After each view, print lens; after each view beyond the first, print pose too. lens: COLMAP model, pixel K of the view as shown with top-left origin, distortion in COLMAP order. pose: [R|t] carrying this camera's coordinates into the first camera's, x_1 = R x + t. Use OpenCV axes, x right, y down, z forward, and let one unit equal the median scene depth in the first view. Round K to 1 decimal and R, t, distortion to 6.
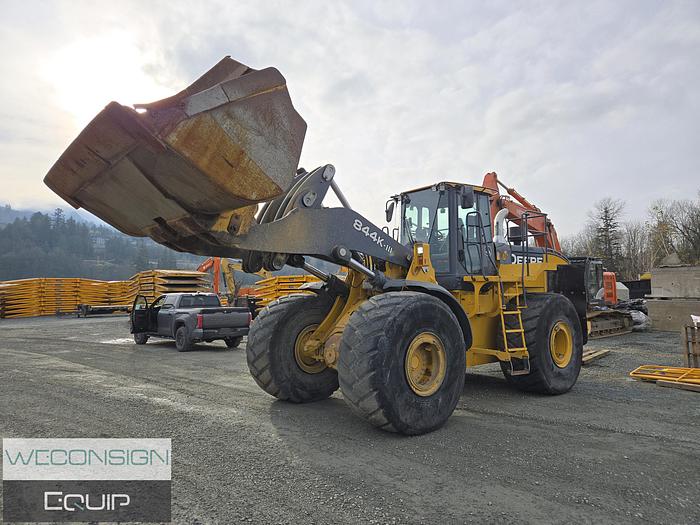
lens RADIAL K [[469.5, 0, 352.3], [0, 469.5, 255.3], [0, 0, 1]] dist [0.076487, -0.070852]
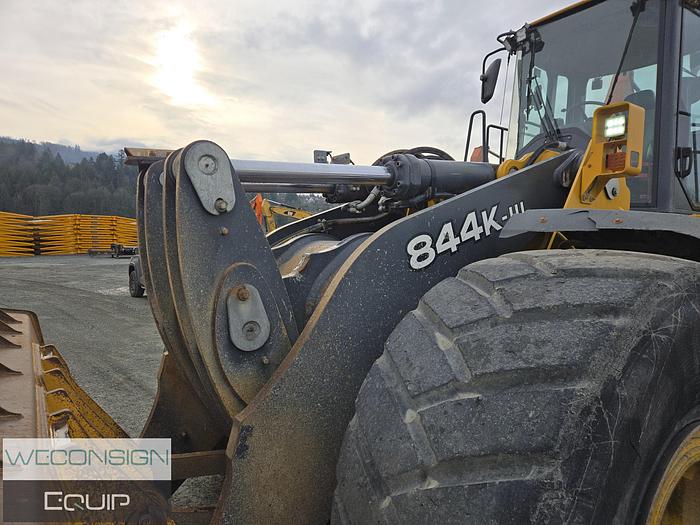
lens RADIAL K [[464.5, 0, 350.0], [0, 464.5, 262.5], [0, 0, 1]] dist [0.075556, -0.064479]
pose [[0.992483, 0.042470, -0.114774, 0.001451], [-0.027993, 0.991772, 0.124922, 0.040556], [0.119135, -0.120771, 0.985506, 0.538739]]
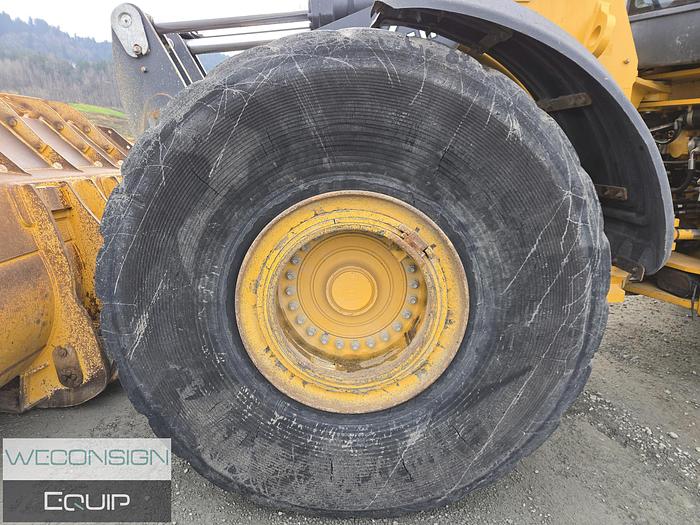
lens RADIAL K [[468.4, 0, 350.0], [0, 468.4, 262.5], [0, 0, 1]] dist [0.070518, -0.067942]
pose [[0.748153, 0.154029, -0.645401, 0.232164], [0.053891, 0.955364, 0.290474, 0.090614], [0.661334, -0.252101, 0.706458, 0.582554]]
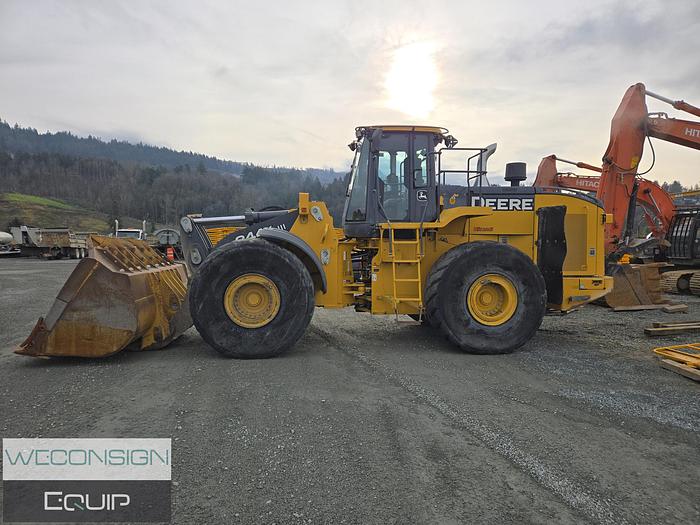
lens RADIAL K [[473.8, 0, 352.7], [0, 473.8, 264.7], [0, 0, 1]] dist [0.102993, -0.100507]
pose [[0.821032, 0.035716, -0.569764, 0.721304], [0.037738, 0.992462, 0.116594, 0.012012], [0.569634, -0.117229, 0.813495, 0.149655]]
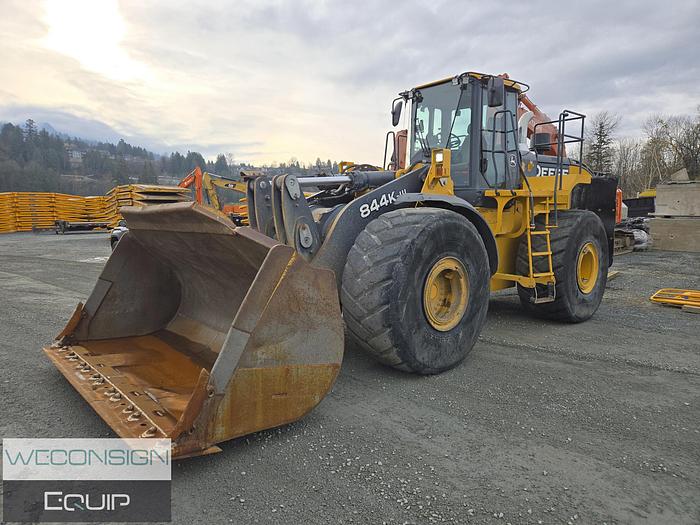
lens RADIAL K [[468.5, 0, 346.2], [0, 468.5, 258.0], [0, 0, 1]] dist [0.076412, -0.068620]
pose [[0.999847, 0.003174, 0.017216, -0.026437], [-0.006175, 0.984158, 0.177188, 0.014395], [-0.016381, -0.177267, 0.984027, 0.138761]]
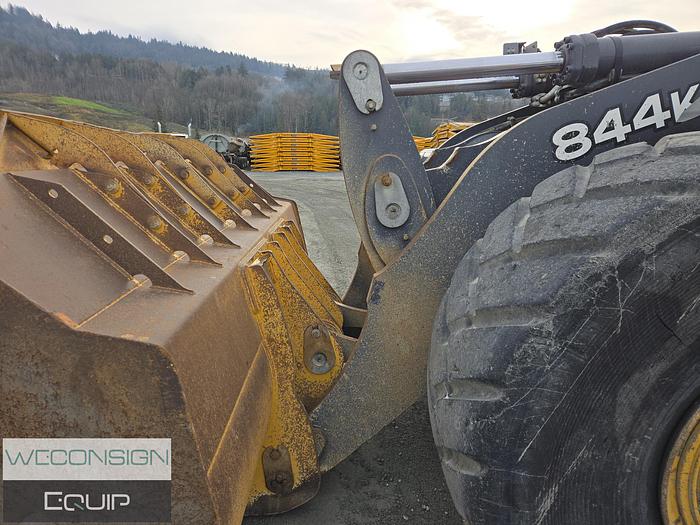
lens RADIAL K [[464.5, 0, 350.0], [0, 464.5, 262.5], [0, 0, 1]] dist [0.075556, -0.064479]
pose [[0.768568, 0.165769, -0.617918, 0.081757], [0.030894, 0.955105, 0.294653, 0.049113], [0.639021, -0.245551, 0.728942, 0.526421]]
